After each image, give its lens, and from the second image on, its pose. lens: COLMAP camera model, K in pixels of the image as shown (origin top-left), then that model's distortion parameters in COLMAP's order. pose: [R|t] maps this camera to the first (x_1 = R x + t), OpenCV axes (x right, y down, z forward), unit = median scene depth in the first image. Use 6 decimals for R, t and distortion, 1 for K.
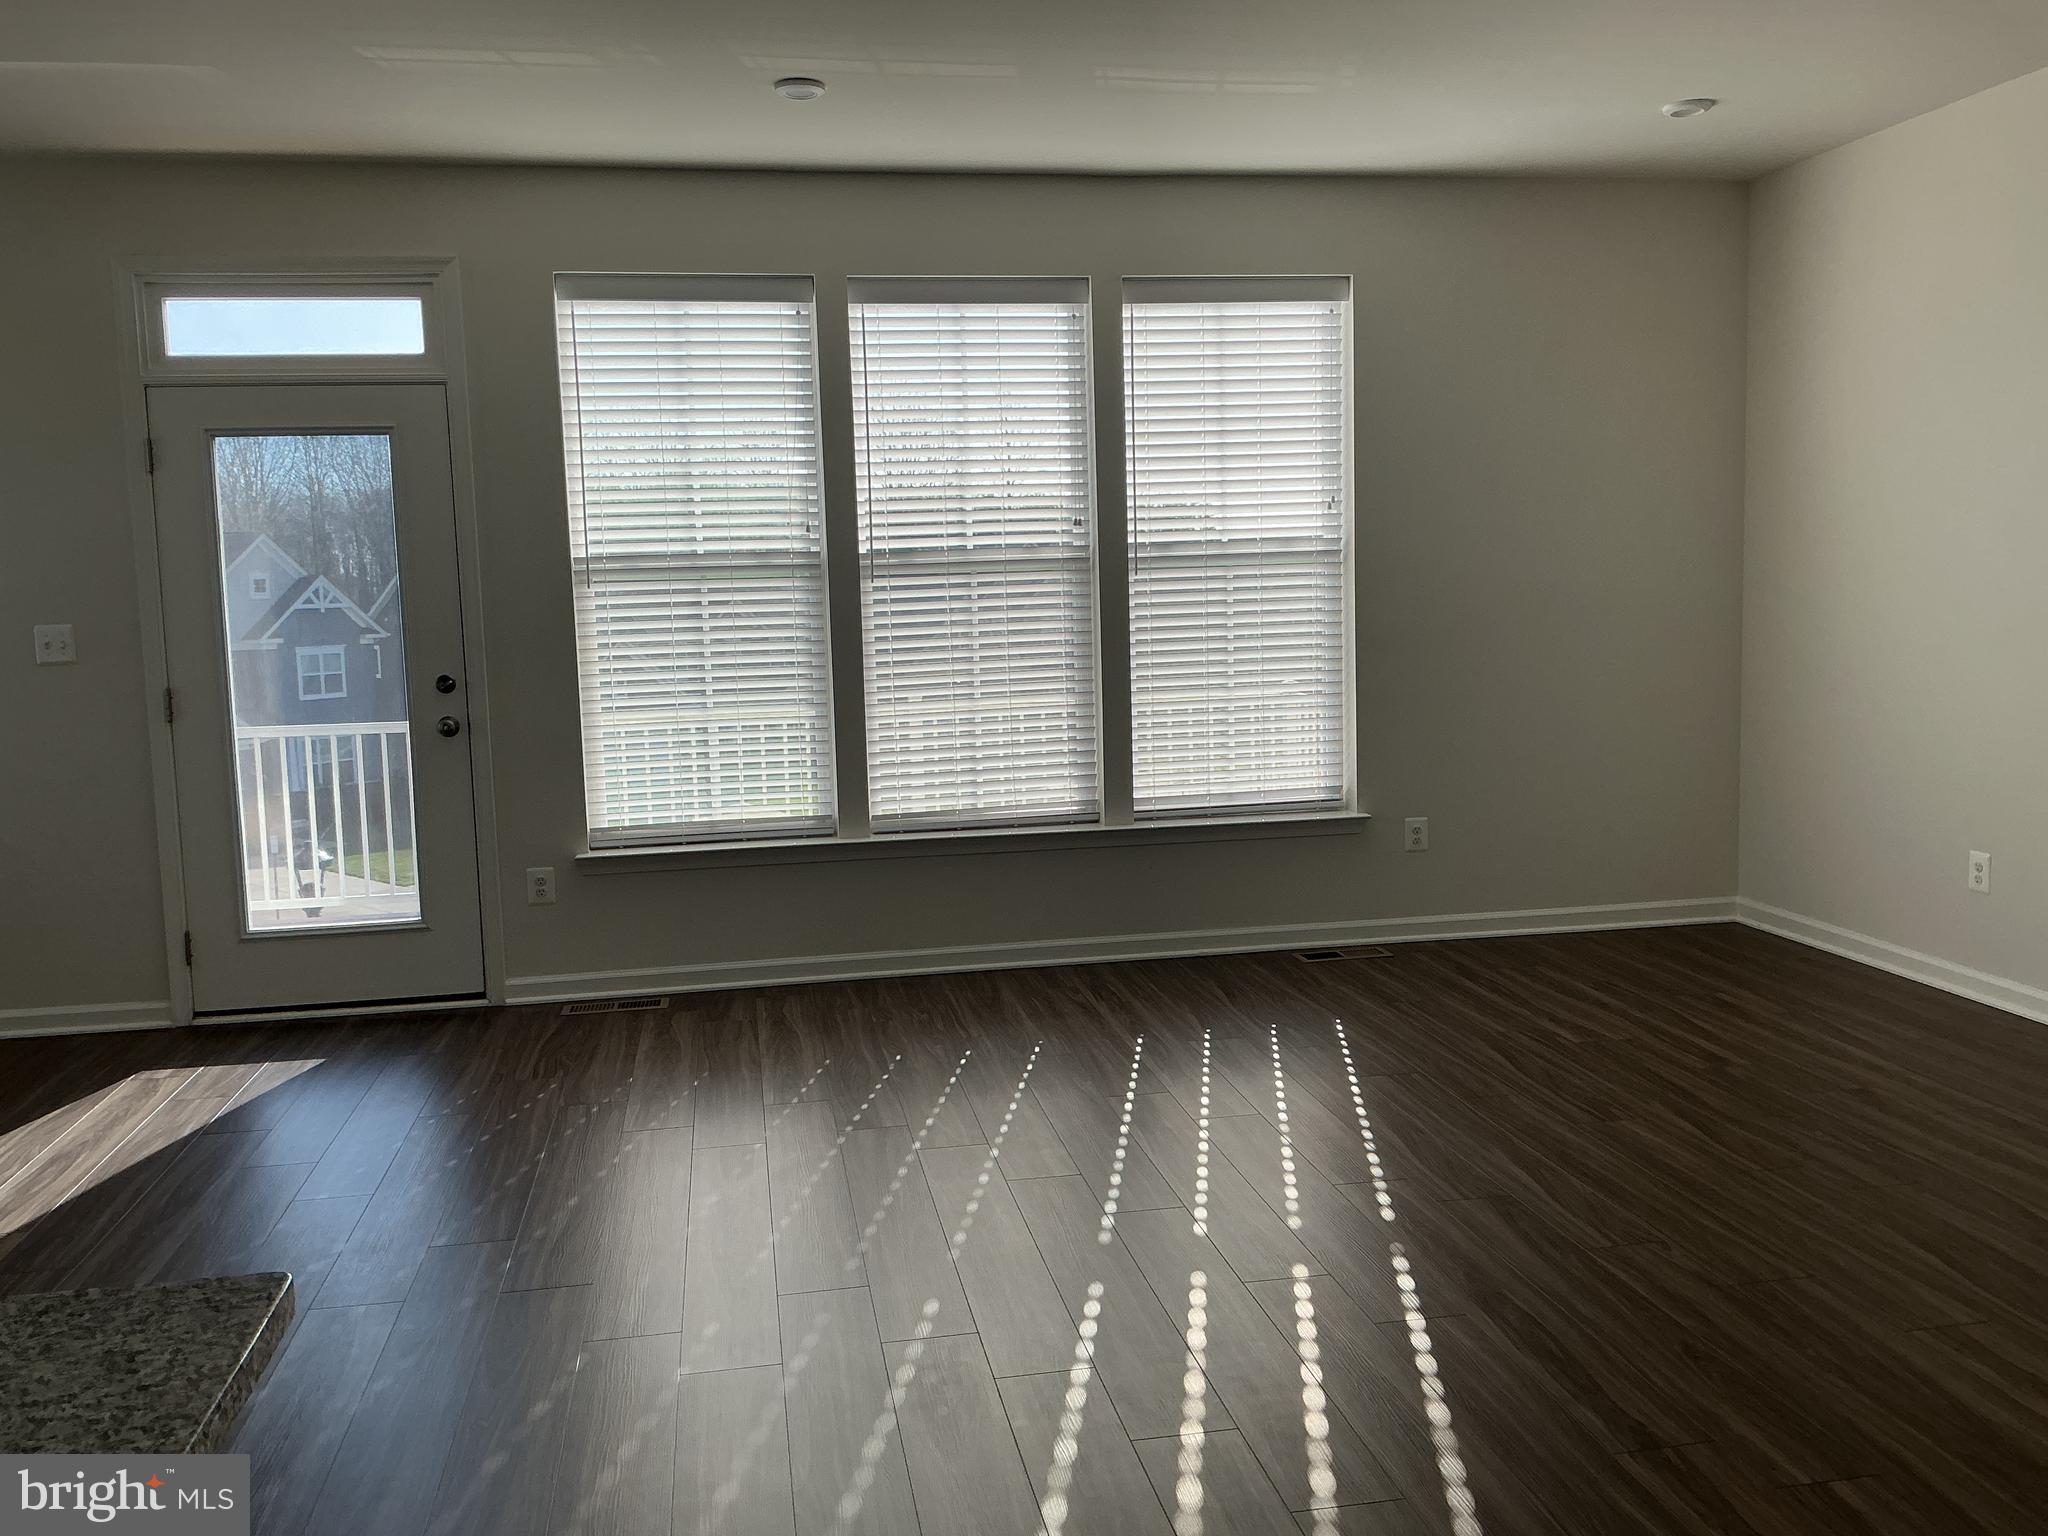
lens RADIAL K [[1686.8, 0, 1021.1], [0, 1686.8, 760.8], [0, 0, 1]] dist [0.146786, -0.294609]
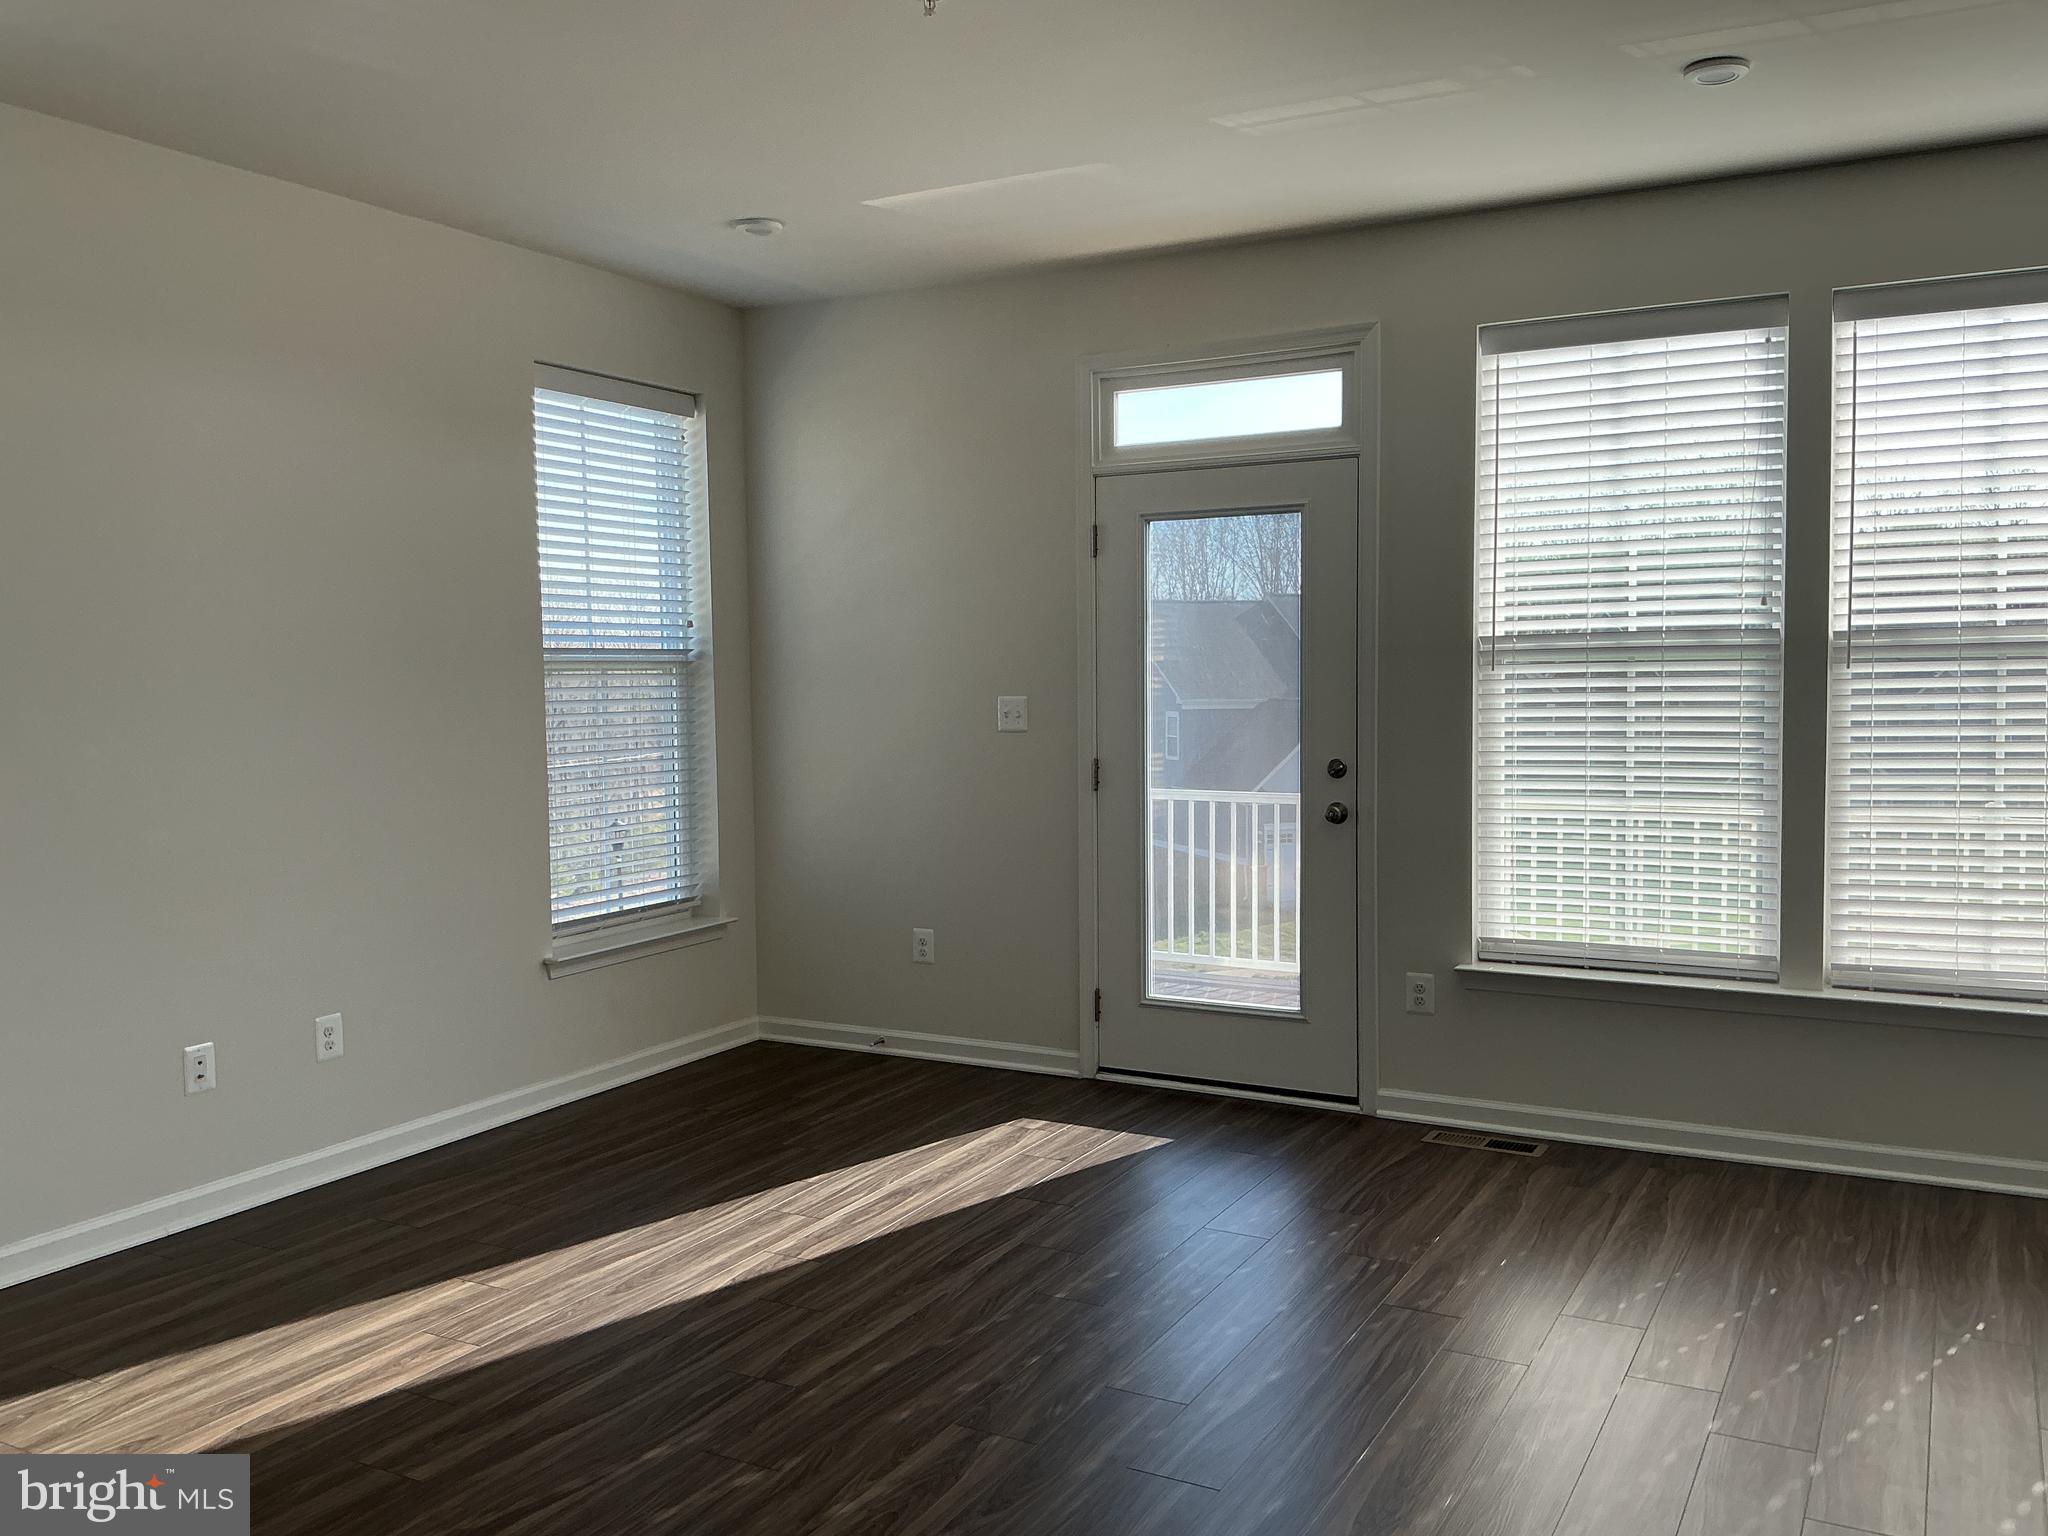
lens RADIAL K [[1686.8, 0, 1021.1], [0, 1686.8, 760.8], [0, 0, 1]] dist [0.146786, -0.294609]
pose [[0.781475, 0.054768, -0.621528, 0.112337], [-0.076550, 0.997030, -0.008393, -0.027109], [0.619222, 0.054137, 0.783347, 0.143558]]
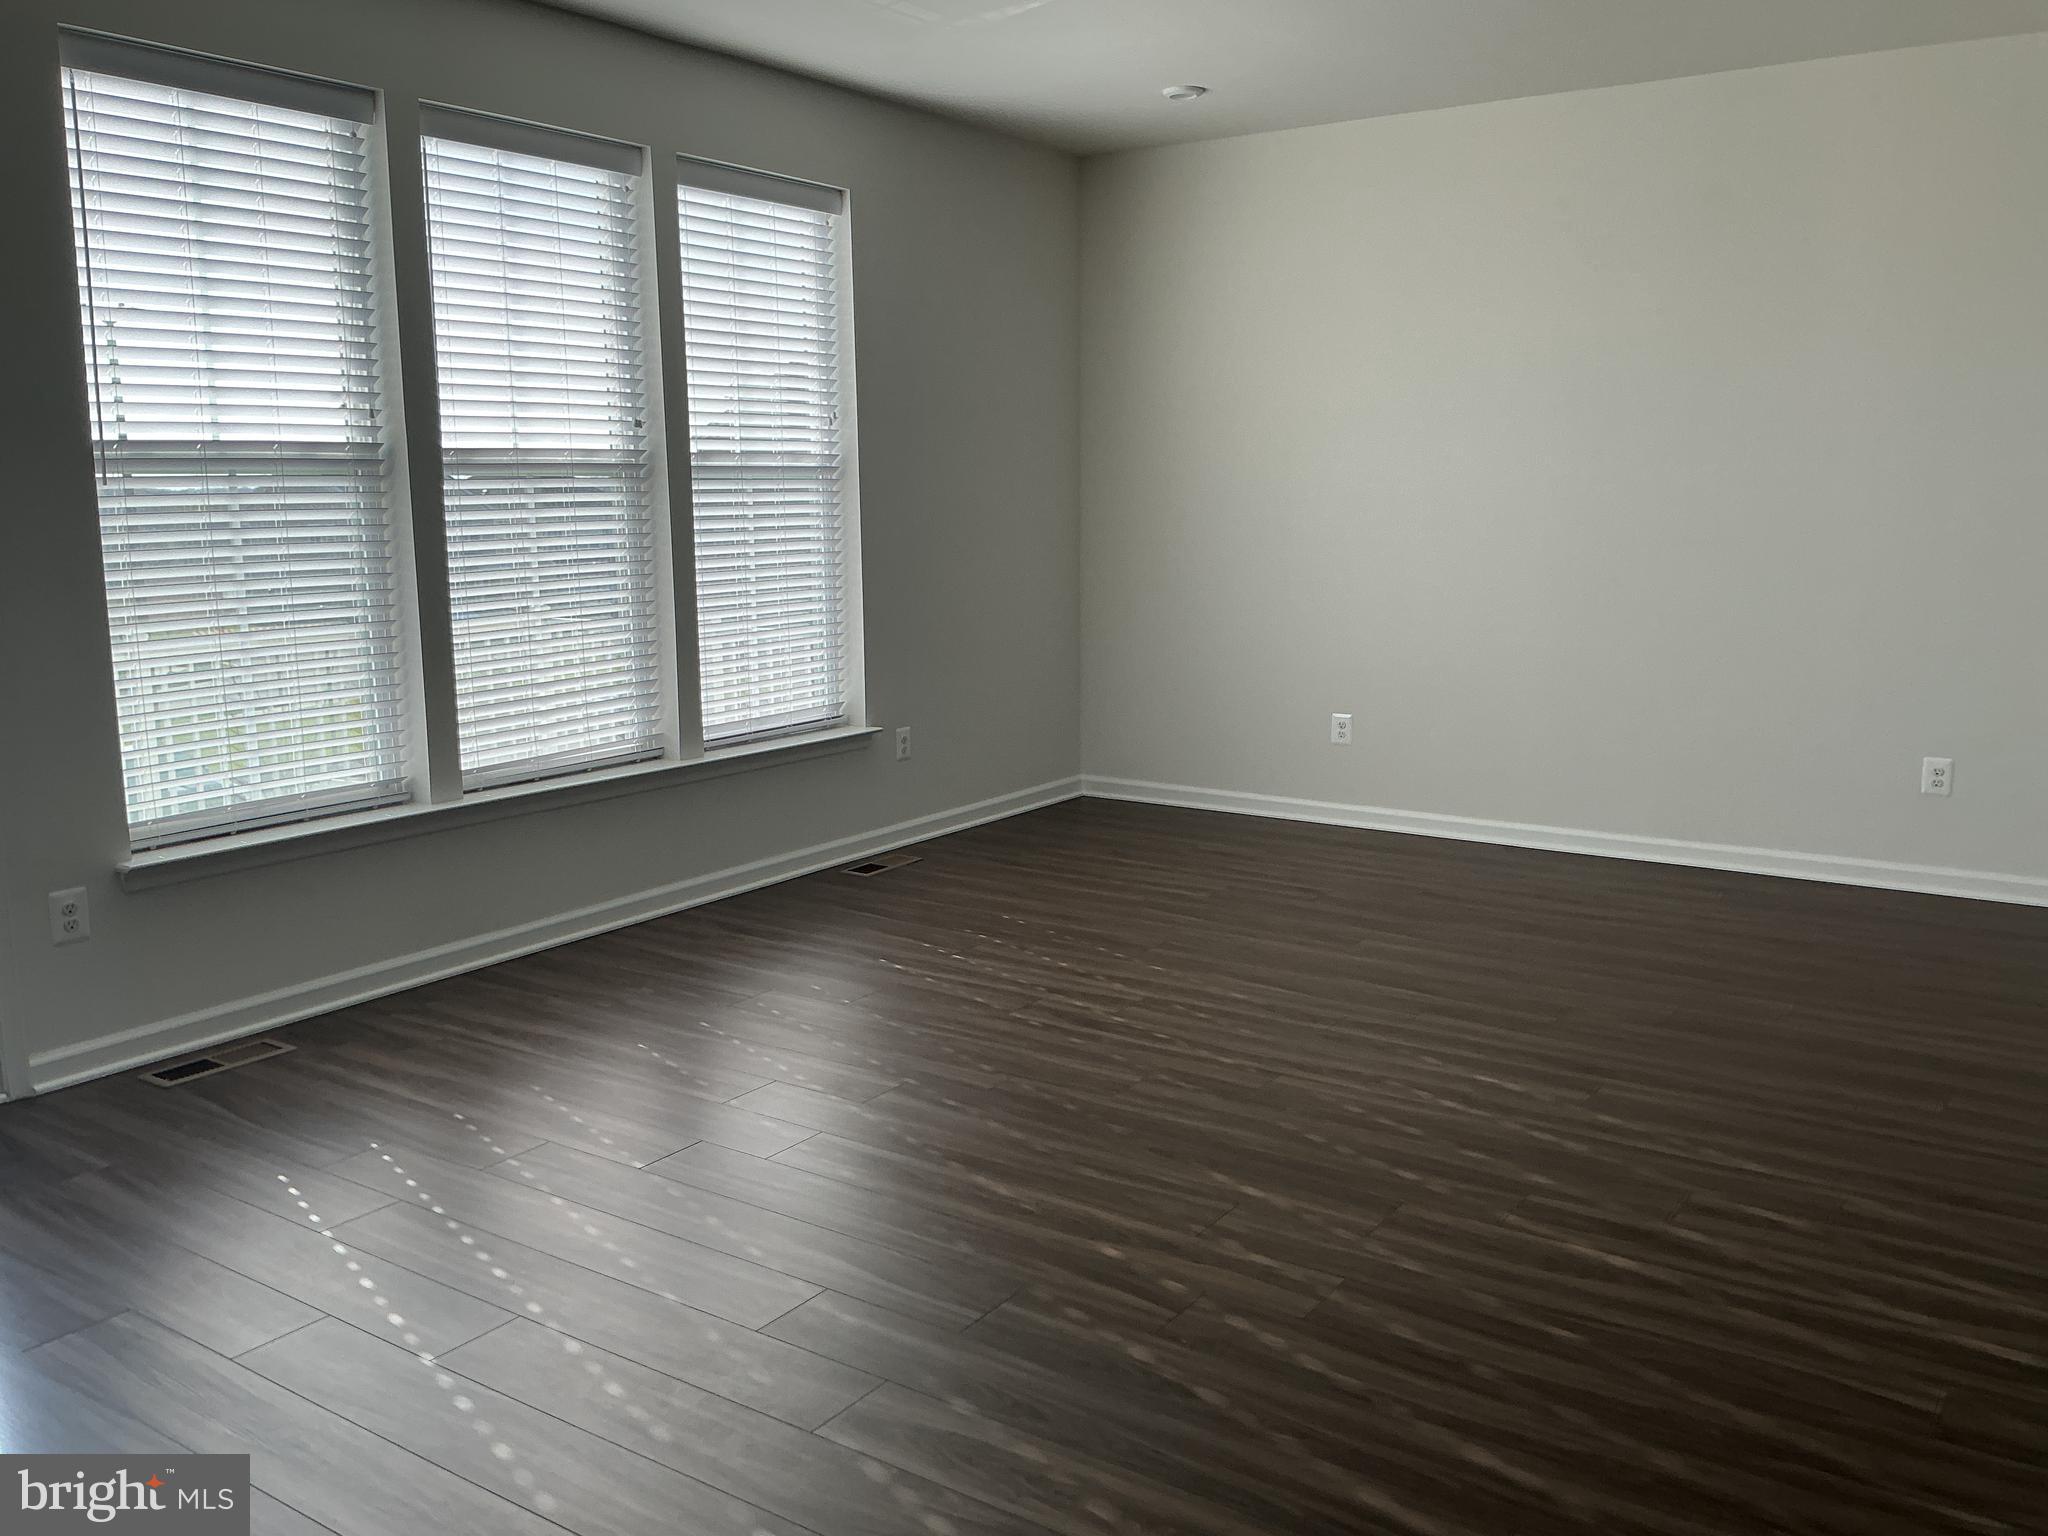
lens RADIAL K [[1686.8, 0, 1021.1], [0, 1686.8, 760.8], [0, 0, 1]] dist [0.146786, -0.294609]
pose [[0.698285, -0.090281, 0.710104, -0.499699], [0.061830, 0.995914, 0.065817, -0.011222], [-0.713145, -0.002054, 0.701014, 0.235038]]
